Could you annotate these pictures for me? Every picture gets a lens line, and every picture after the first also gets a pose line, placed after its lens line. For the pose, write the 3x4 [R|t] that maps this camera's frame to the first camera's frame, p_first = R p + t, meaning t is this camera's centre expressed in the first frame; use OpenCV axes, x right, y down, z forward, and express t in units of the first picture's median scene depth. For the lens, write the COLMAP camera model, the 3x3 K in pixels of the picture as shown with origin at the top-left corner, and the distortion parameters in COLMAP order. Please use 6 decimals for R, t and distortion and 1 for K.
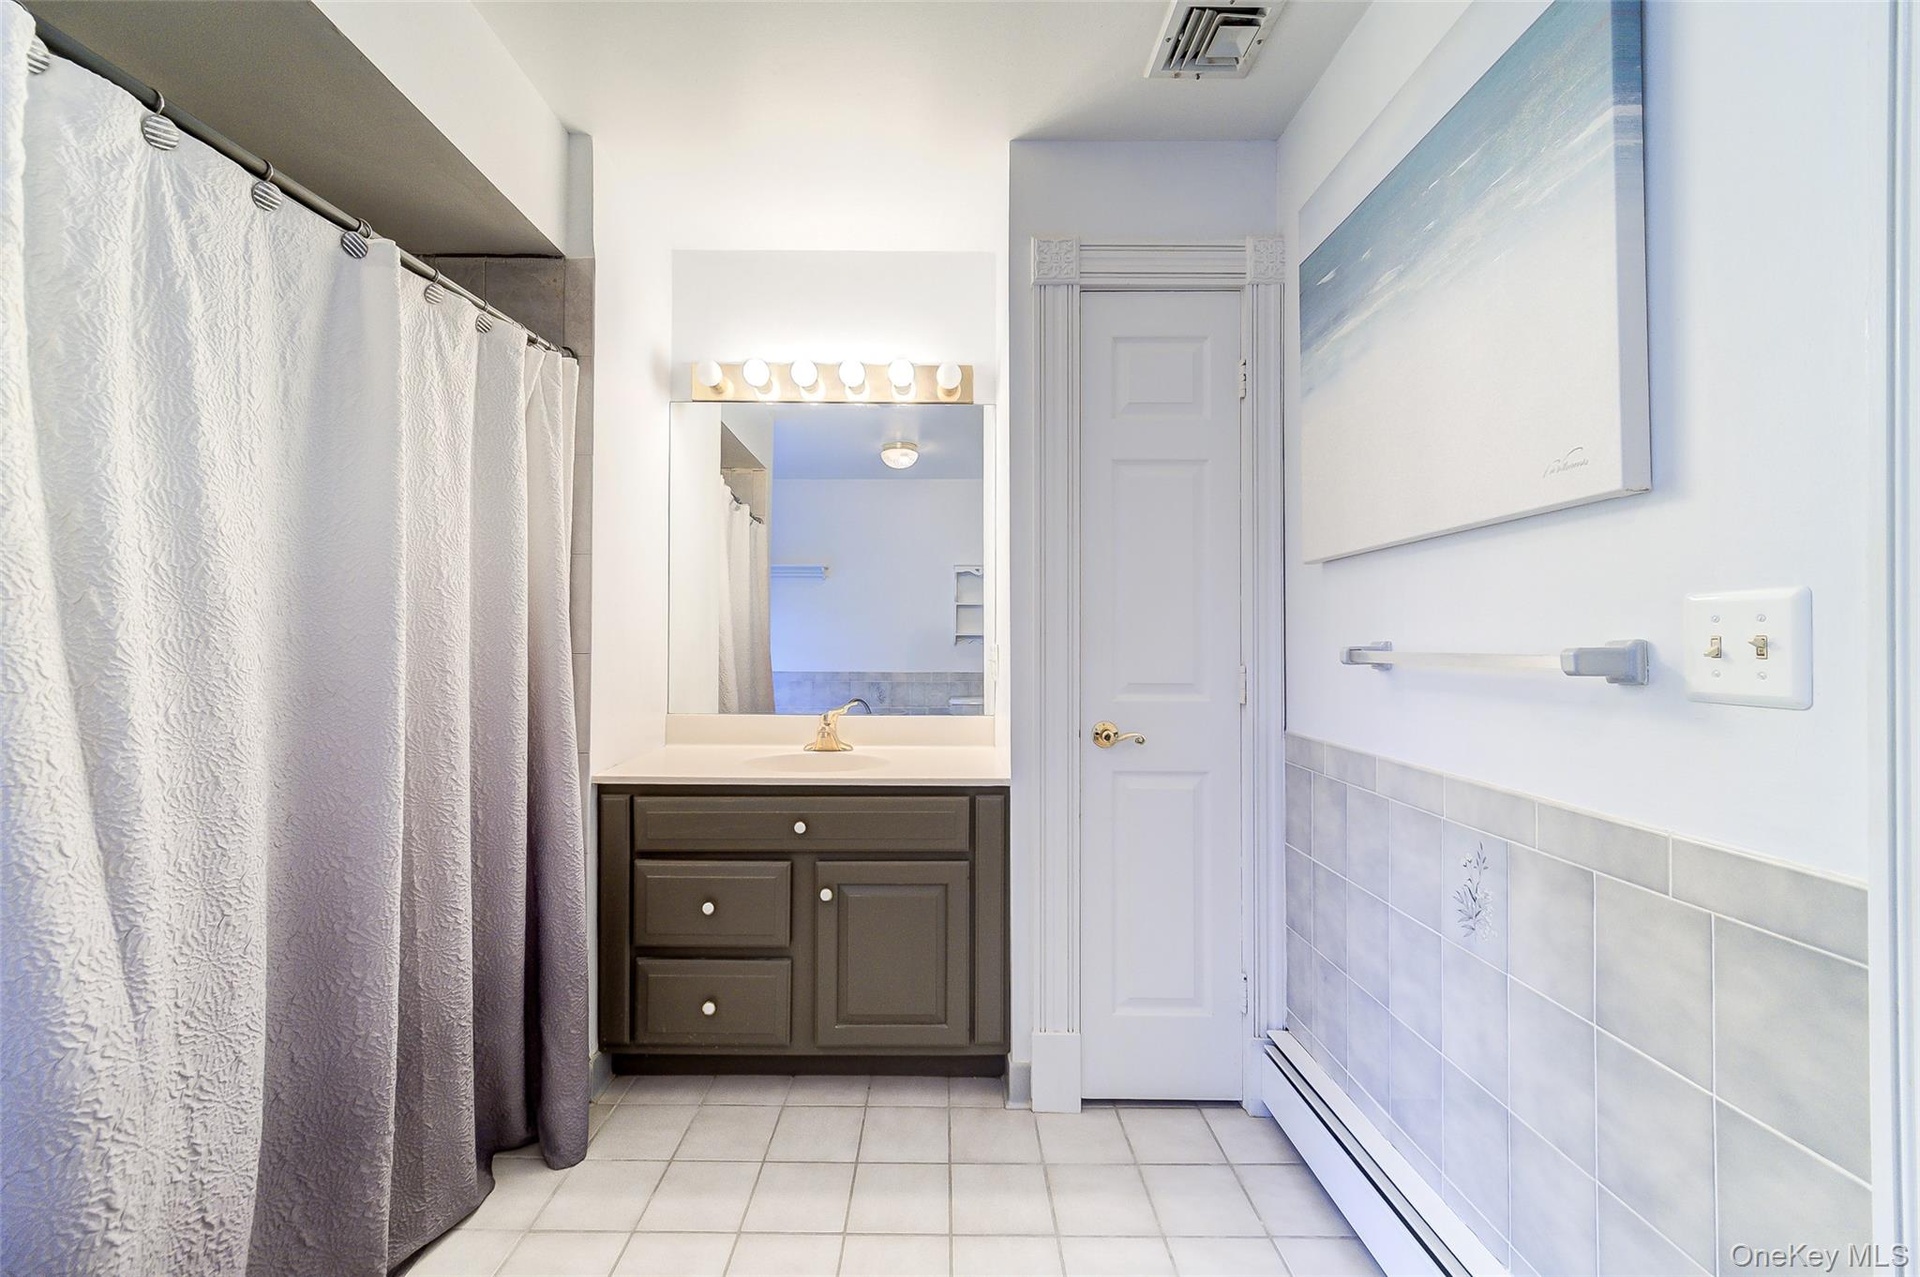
lens RADIAL K [[764.7, 0, 948.3], [0, 764.7, 639.7], [0, 0, 1]] dist [-0.000857, 0.000588]
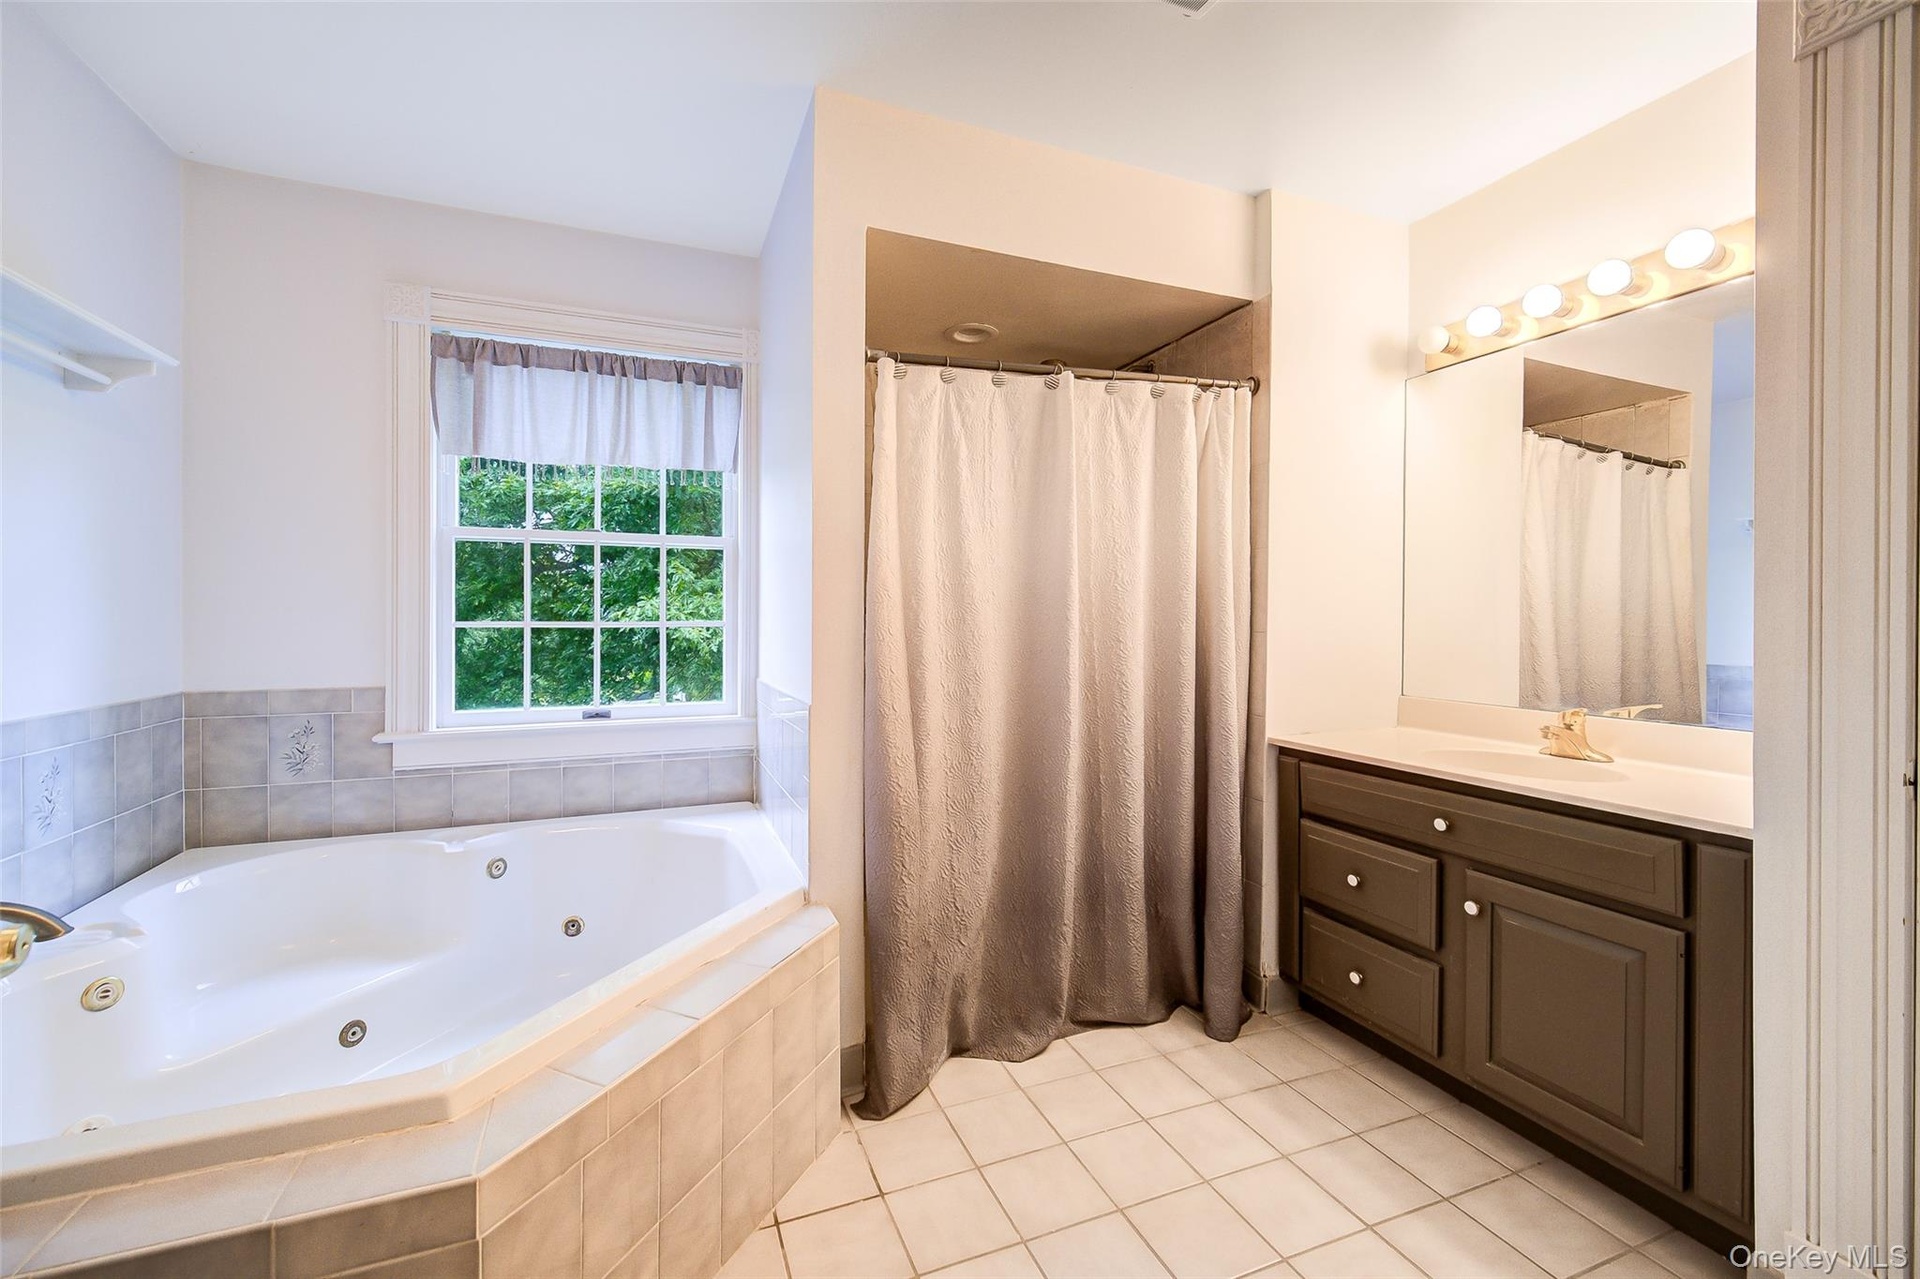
lens RADIAL K [[764.7, 0, 943.3], [0, 764.7, 626.5], [0, 0, 1]] dist [-0.000857, 0.000588]
pose [[0.383809, 0.008476, -0.923373, 0.424304], [-0.003993, 0.999964, 0.007520, 0.002084], [0.923404, 0.000801, 0.383829, 0.091001]]
